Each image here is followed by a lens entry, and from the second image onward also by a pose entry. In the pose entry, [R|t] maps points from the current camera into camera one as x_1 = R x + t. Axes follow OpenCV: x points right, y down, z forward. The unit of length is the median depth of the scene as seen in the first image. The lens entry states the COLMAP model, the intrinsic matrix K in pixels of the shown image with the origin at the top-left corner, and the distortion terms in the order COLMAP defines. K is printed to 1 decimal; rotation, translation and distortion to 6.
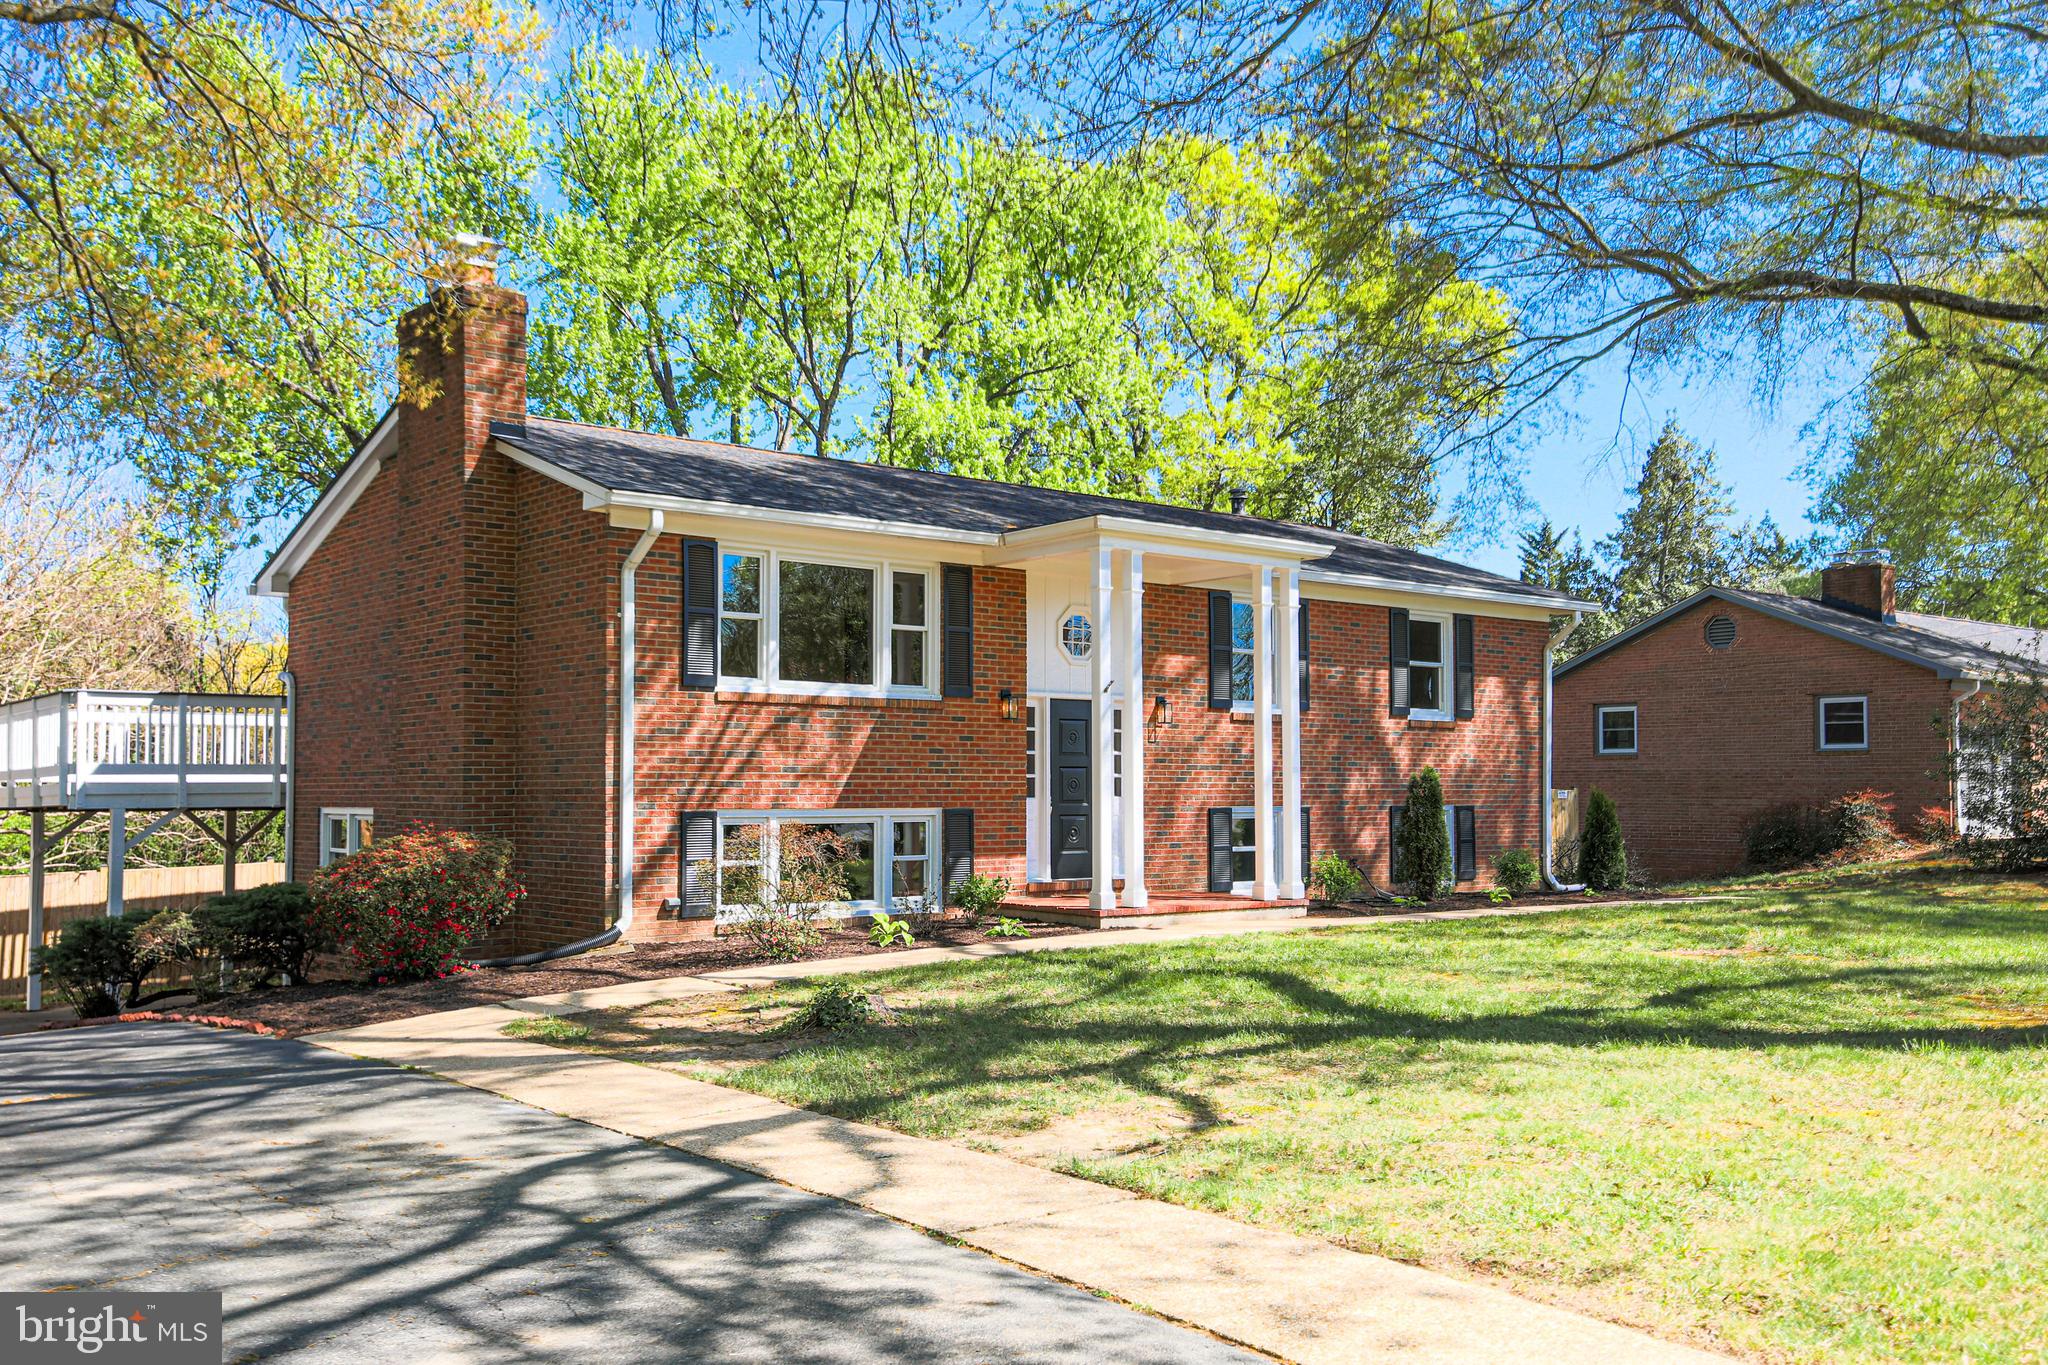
lens RADIAL K [[1786.2, 0, 1030.4], [0, 1786.2, 688.9], [0, 0, 1]] dist [0.029873, -0.007561]
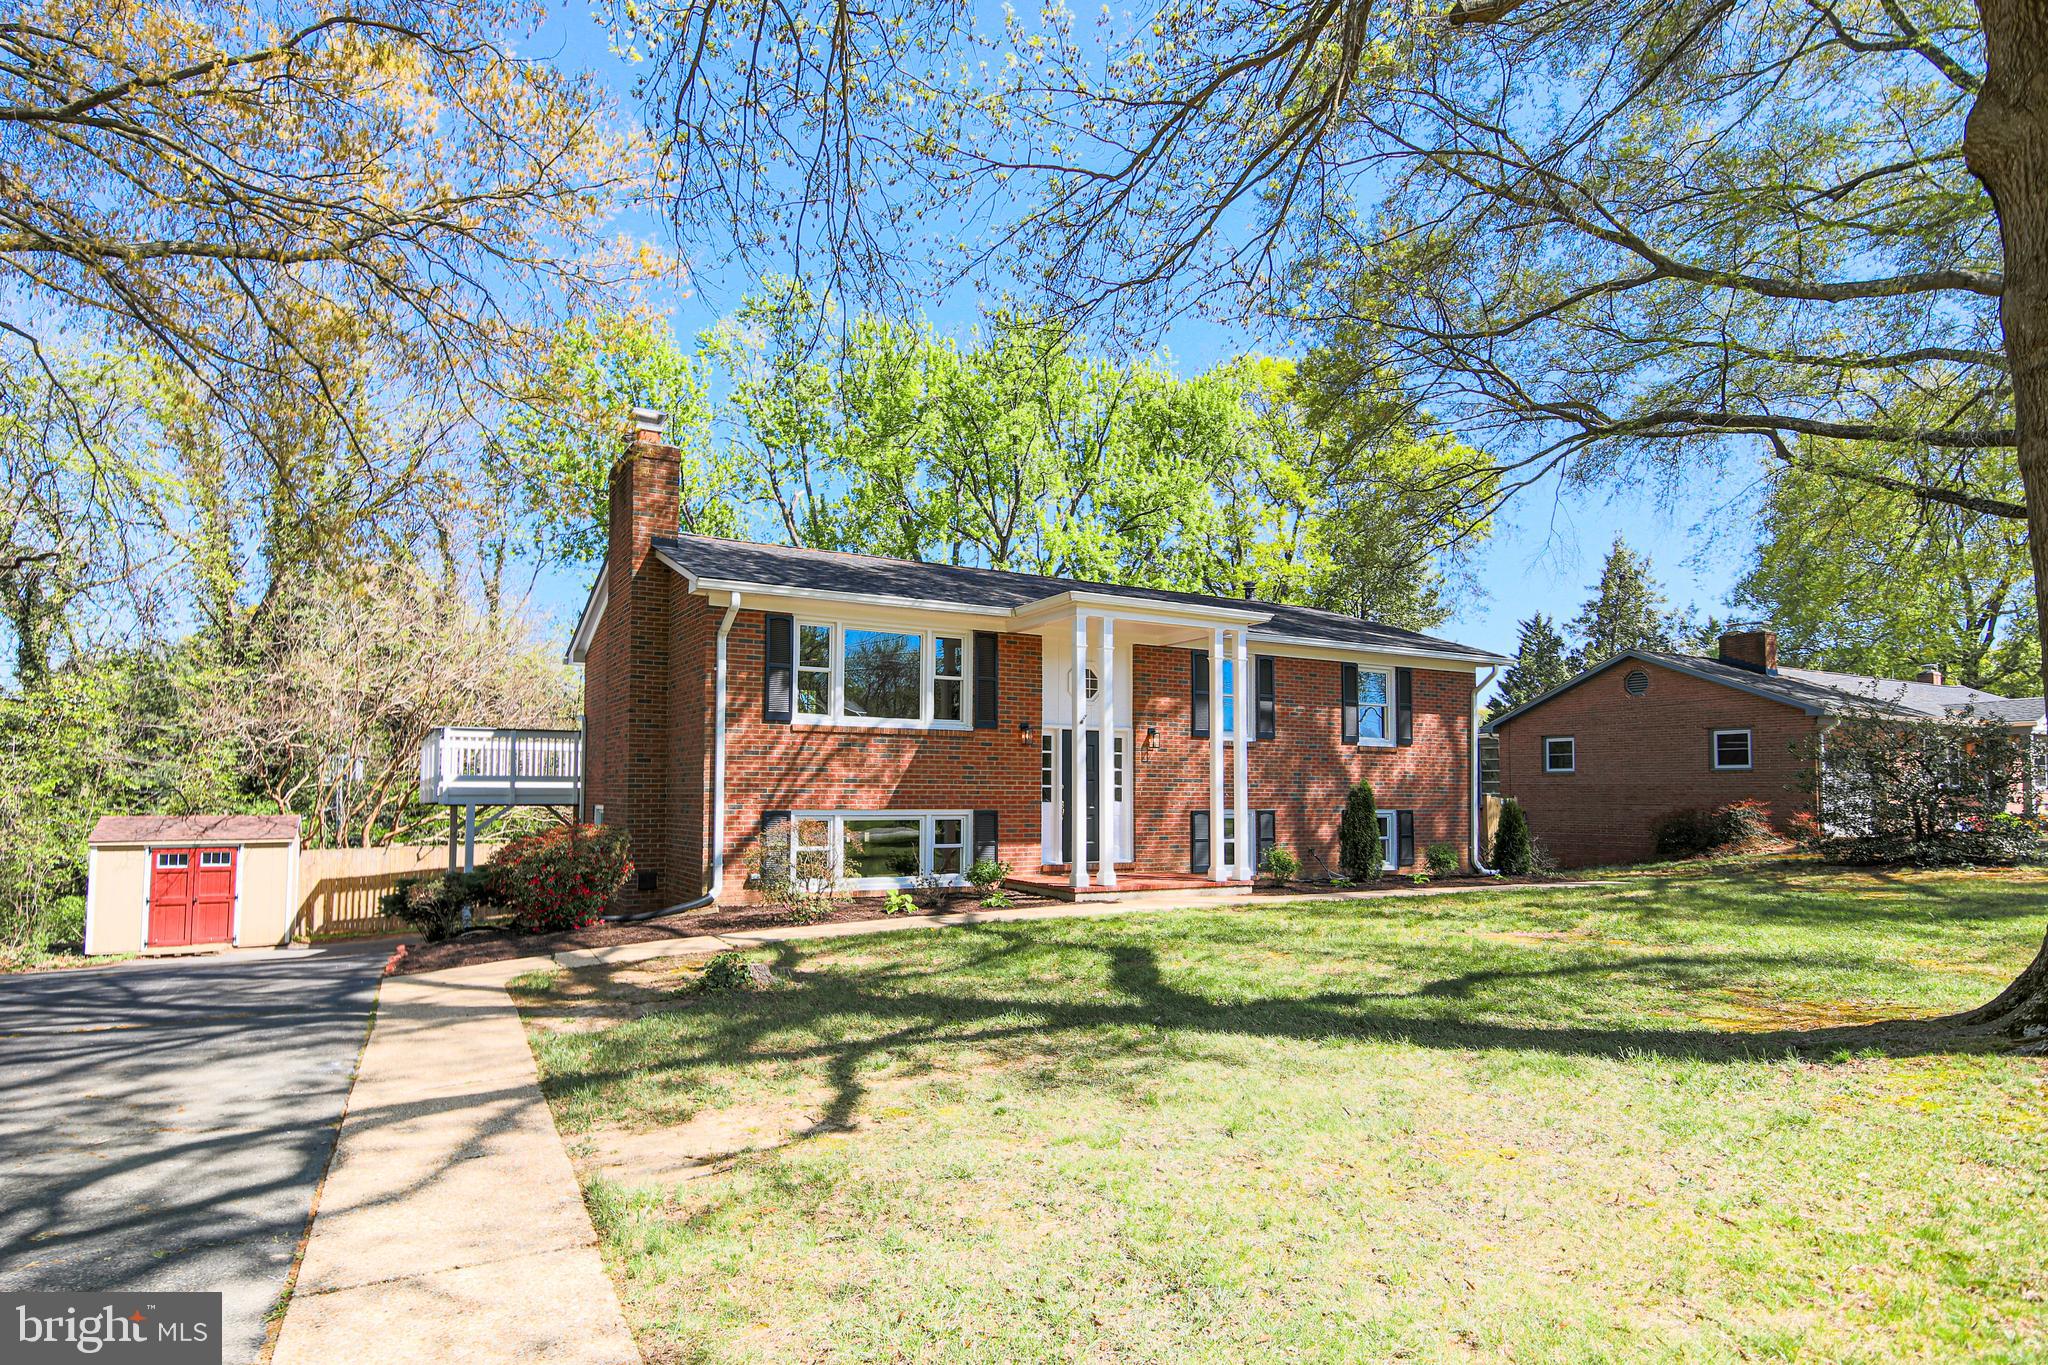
lens RADIAL K [[1128.9, 0, 1014.3], [0, 1128.9, 714.2], [0, 0, 1]] dist [-0.000017, -0.003208]
pose [[0.985783, -0.005992, -0.167918, 0.119089], [0.003490, 0.999878, -0.015193, 0.006513], [0.167989, 0.014391, 0.985684, 0.143130]]
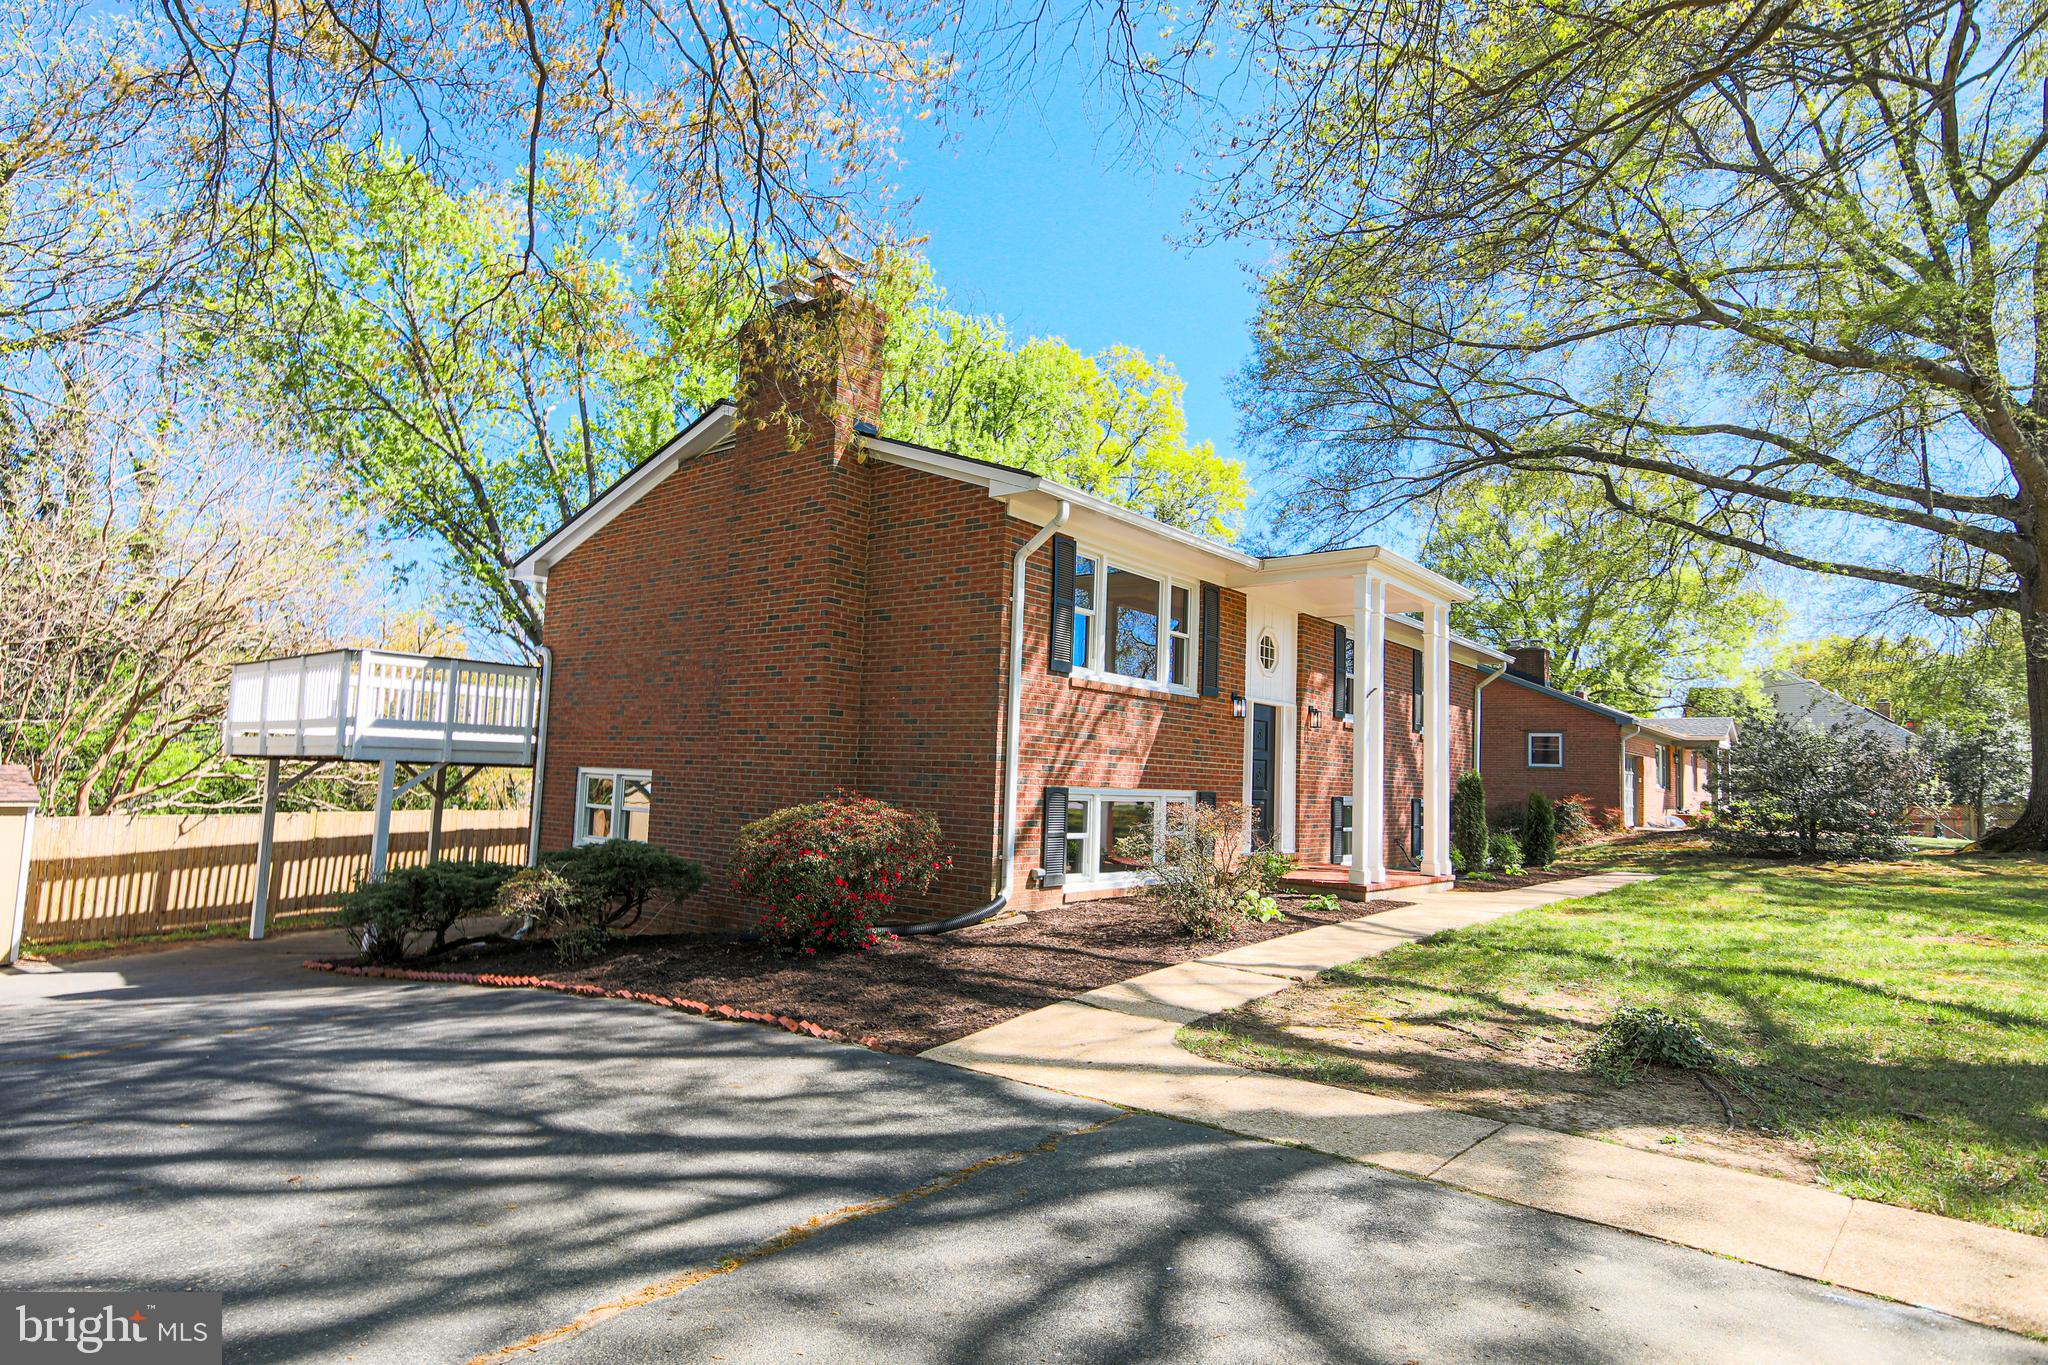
lens RADIAL K [[1105.4, 0, 1025.6], [0, 1105.4, 674.7], [0, 0, 1]] dist [0.002077, -0.000074]
pose [[0.982068, 0.055685, 0.180114, -0.274493], [-0.049717, 0.998060, -0.037484, 0.022406], [-0.181852, 0.027857, 0.982931, 0.291525]]
